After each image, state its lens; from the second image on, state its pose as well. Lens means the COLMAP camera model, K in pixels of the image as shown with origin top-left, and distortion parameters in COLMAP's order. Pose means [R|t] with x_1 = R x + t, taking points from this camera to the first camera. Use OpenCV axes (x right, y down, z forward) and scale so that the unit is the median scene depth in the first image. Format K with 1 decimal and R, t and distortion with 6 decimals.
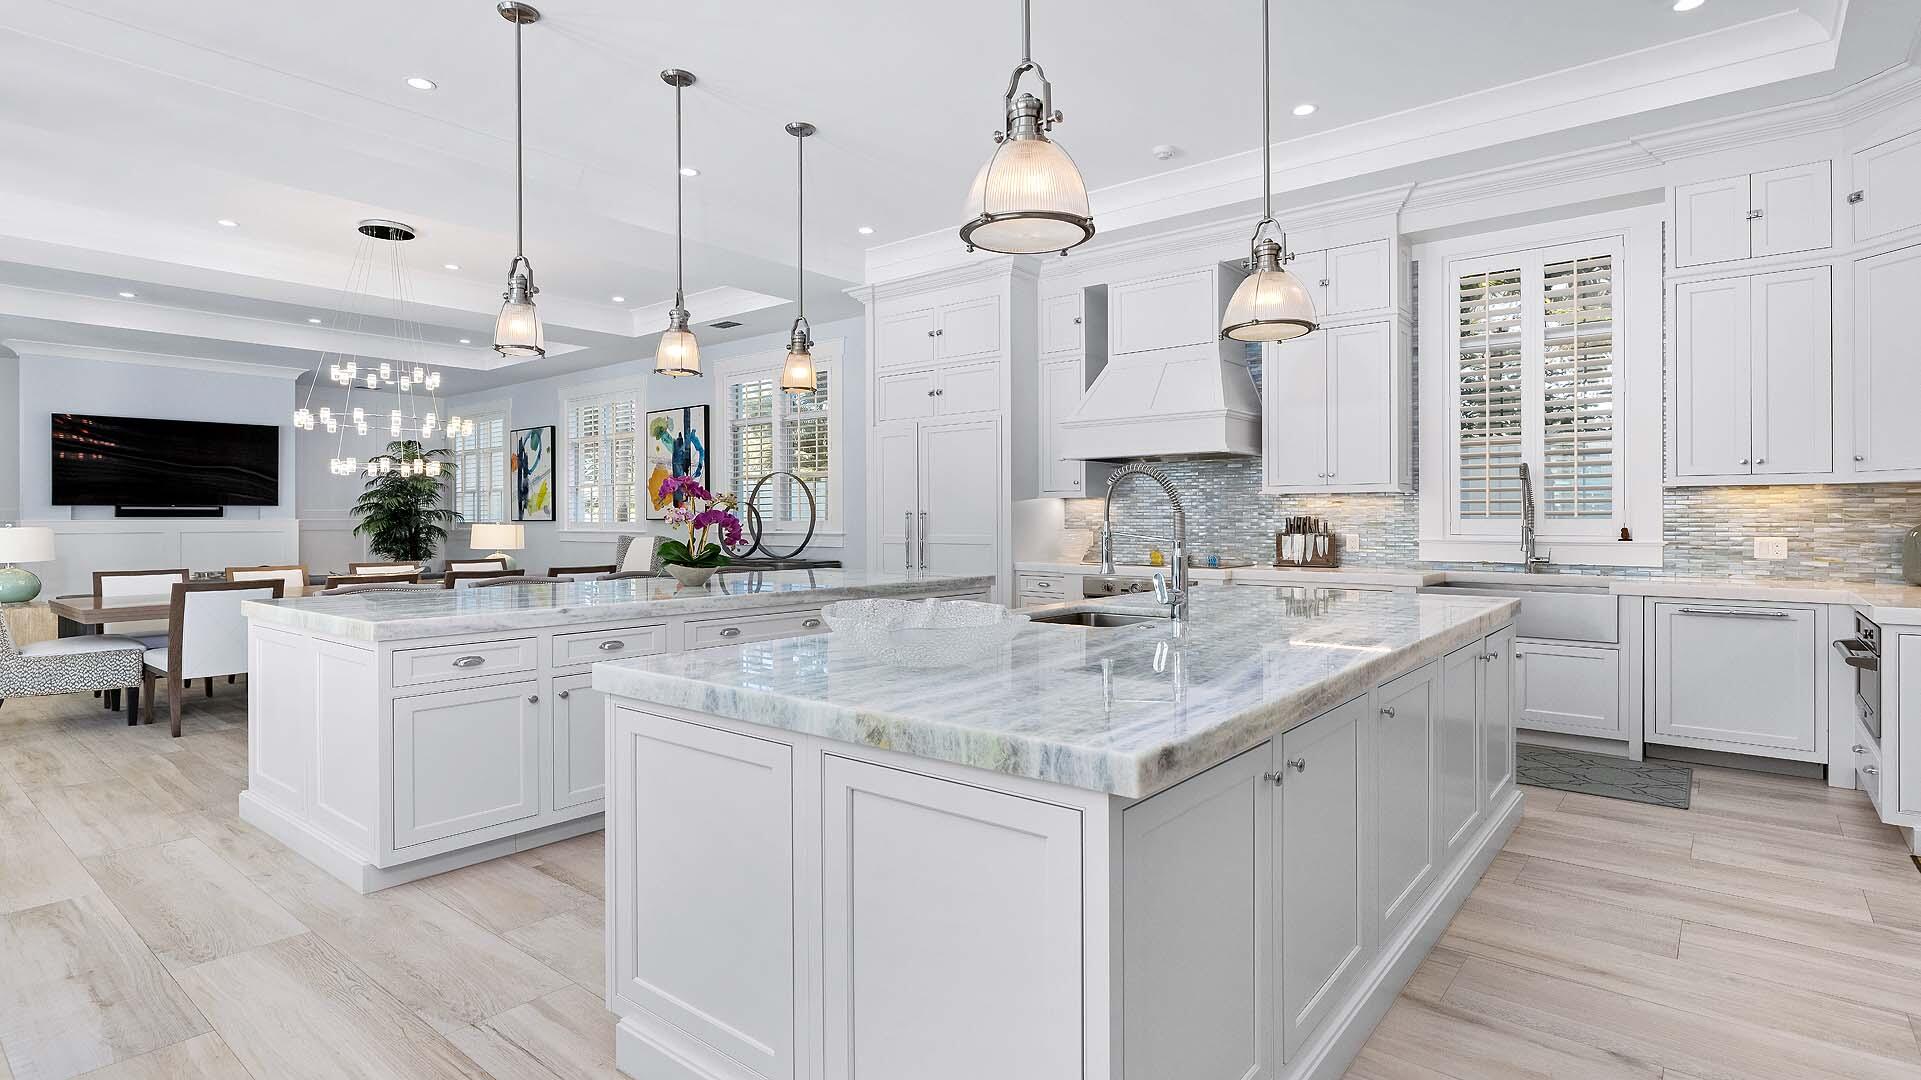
lens RADIAL K [[939.4, 0, 967.1], [0, 939.4, 529.6], [0, 0, 1]] dist [0.004015, 0.000469]
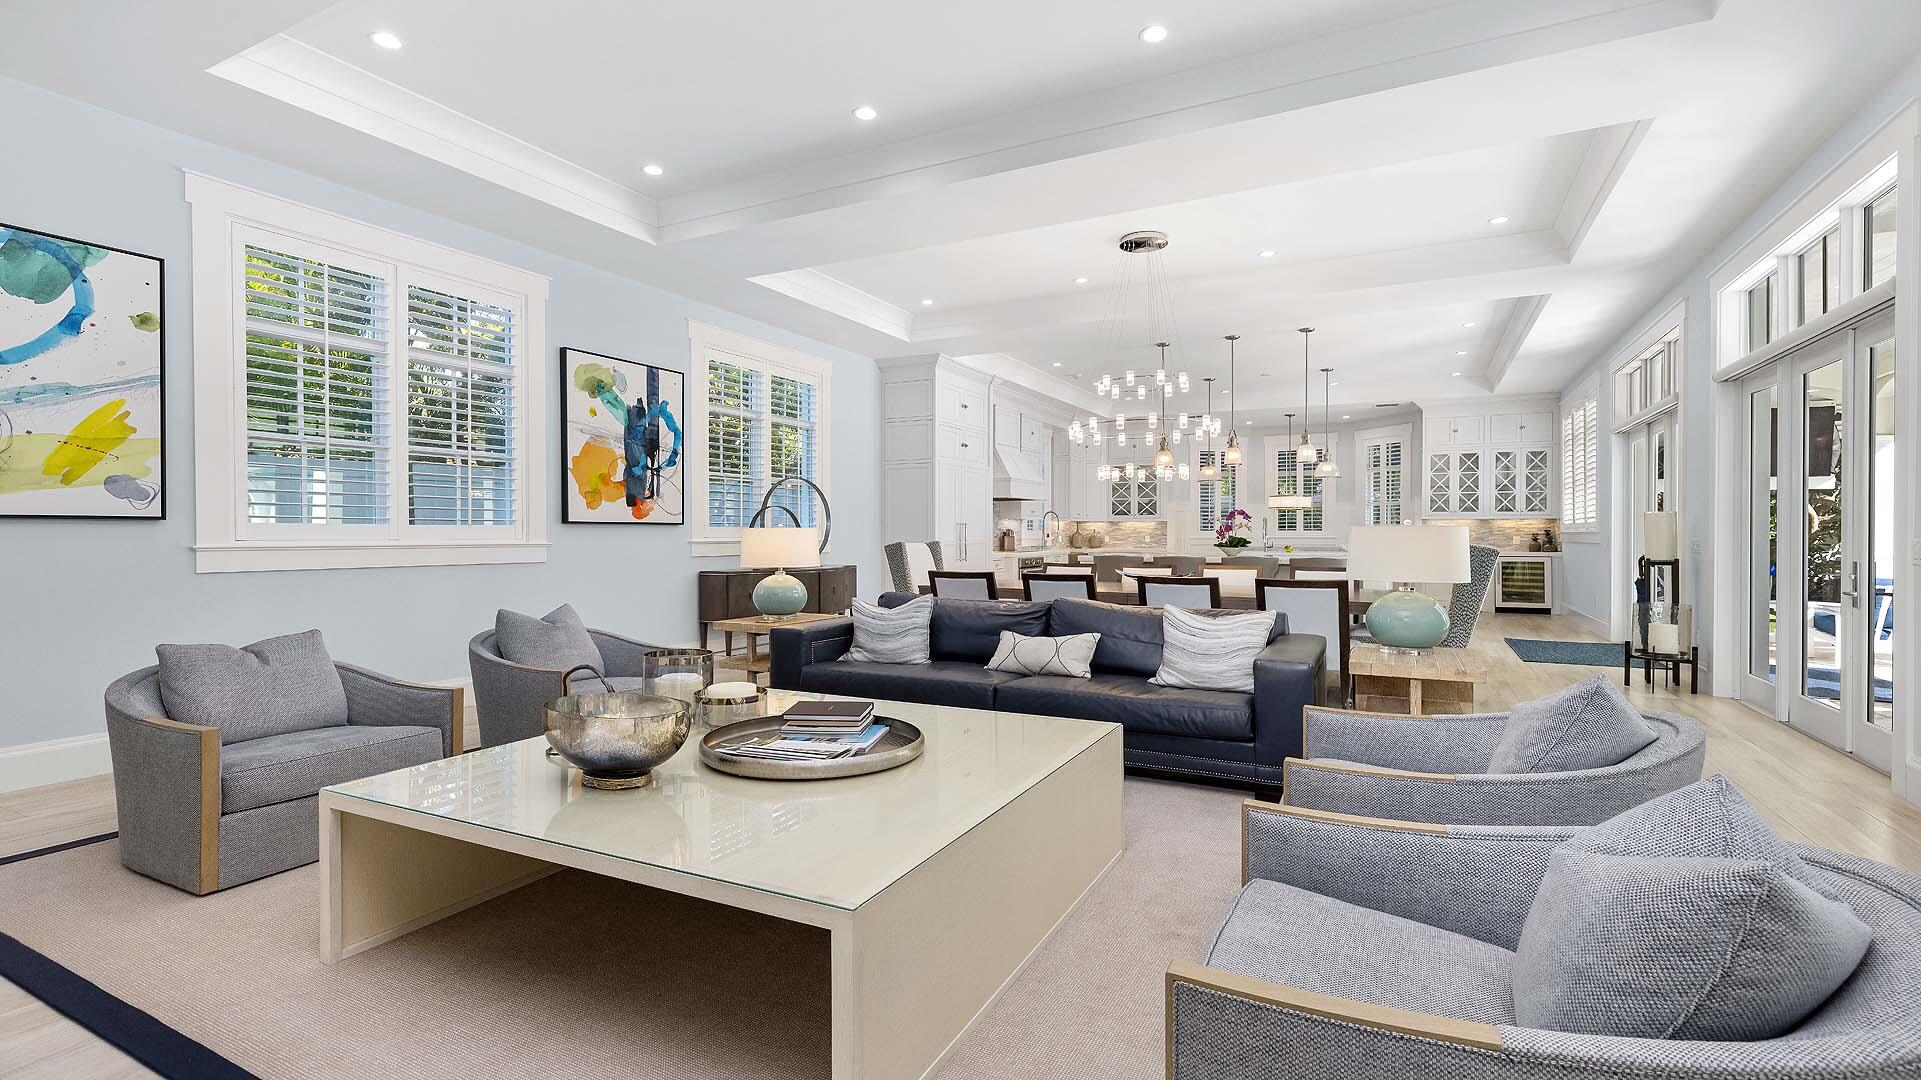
lens RADIAL K [[872.7, 0, 965.4], [0, 872.7, 534.9], [0, 0, 1]] dist [0.007538, 0.000536]
pose [[-0.206644, -0.000567, 0.978416, -0.981827], [0.008718, 0.999959, 0.002420, -0.002474], [-0.978377, 0.009030, -0.206631, 0.897820]]
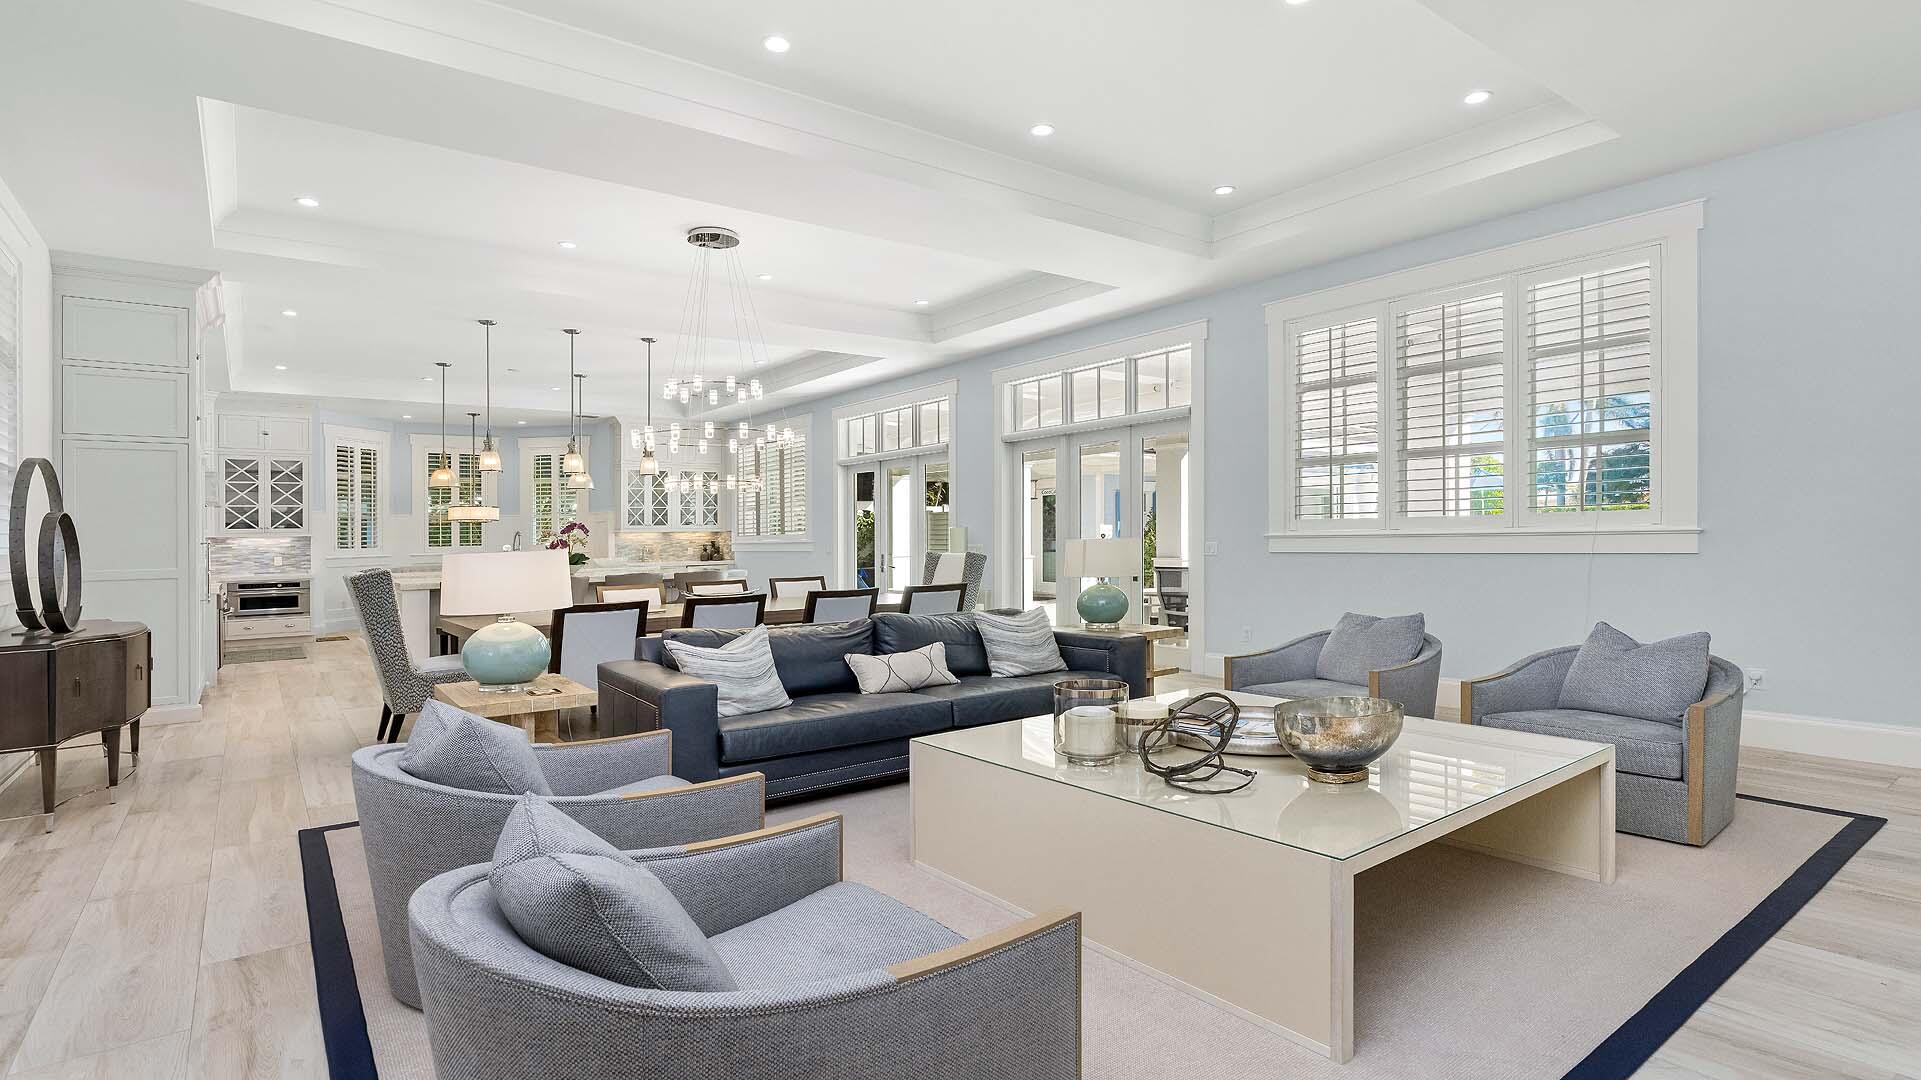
lens RADIAL K [[956.7, 0, 954.4], [0, 956.7, 541.5], [0, 0, 1]] dist [-0.003489, 0.000356]
pose [[-0.970473, 0.017292, 0.240590, -0.702802], [0.021112, 0.999689, 0.013309, -0.011367], [-0.240285, 0.017995, -0.970536, 1.229028]]
